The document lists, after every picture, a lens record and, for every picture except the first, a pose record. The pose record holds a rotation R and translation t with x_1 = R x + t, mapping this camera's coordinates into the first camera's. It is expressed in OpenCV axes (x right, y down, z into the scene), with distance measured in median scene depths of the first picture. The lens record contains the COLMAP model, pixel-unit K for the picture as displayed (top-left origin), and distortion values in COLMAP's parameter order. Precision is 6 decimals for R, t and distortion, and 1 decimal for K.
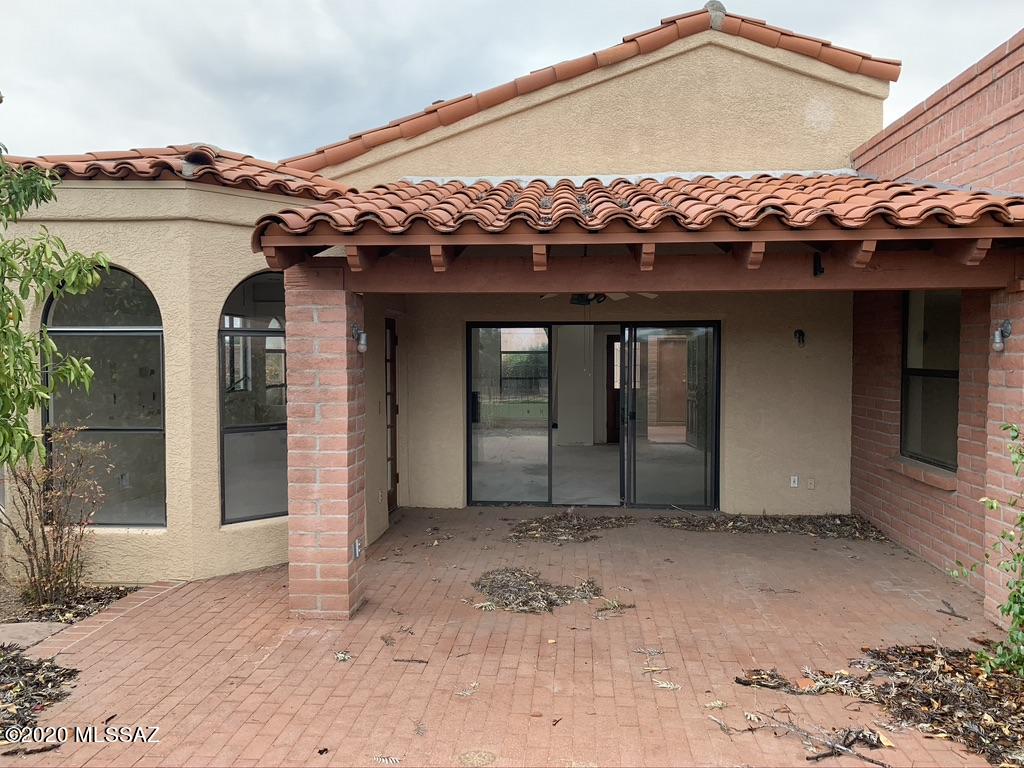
lens RADIAL K [[782.8, 0, 508.2], [0, 782.8, 385.5], [0, 0, 1]] dist [0.082262, -0.125267]
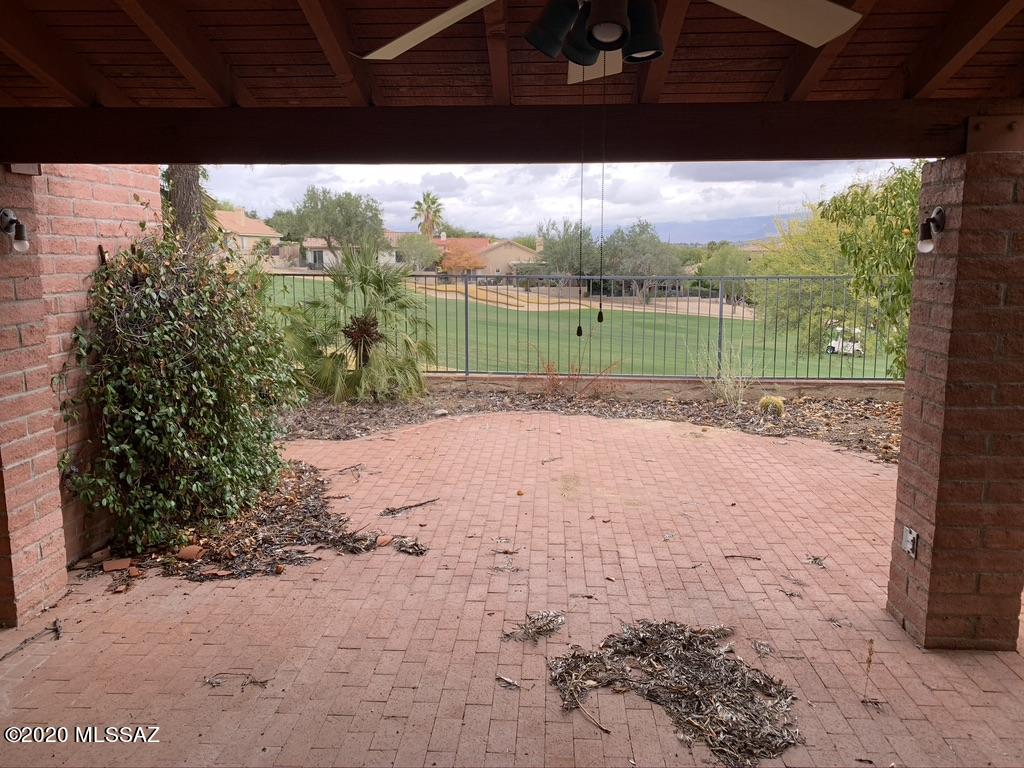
lens RADIAL K [[782.8, 0, 508.2], [0, 782.8, 385.5], [0, 0, 1]] dist [0.082262, -0.125267]
pose [[-0.999417, 0.000932, -0.034141, 0.216885], [-0.005895, 0.979918, 0.199315, -0.072945], [0.033641, 0.199400, -0.979341, 1.954023]]
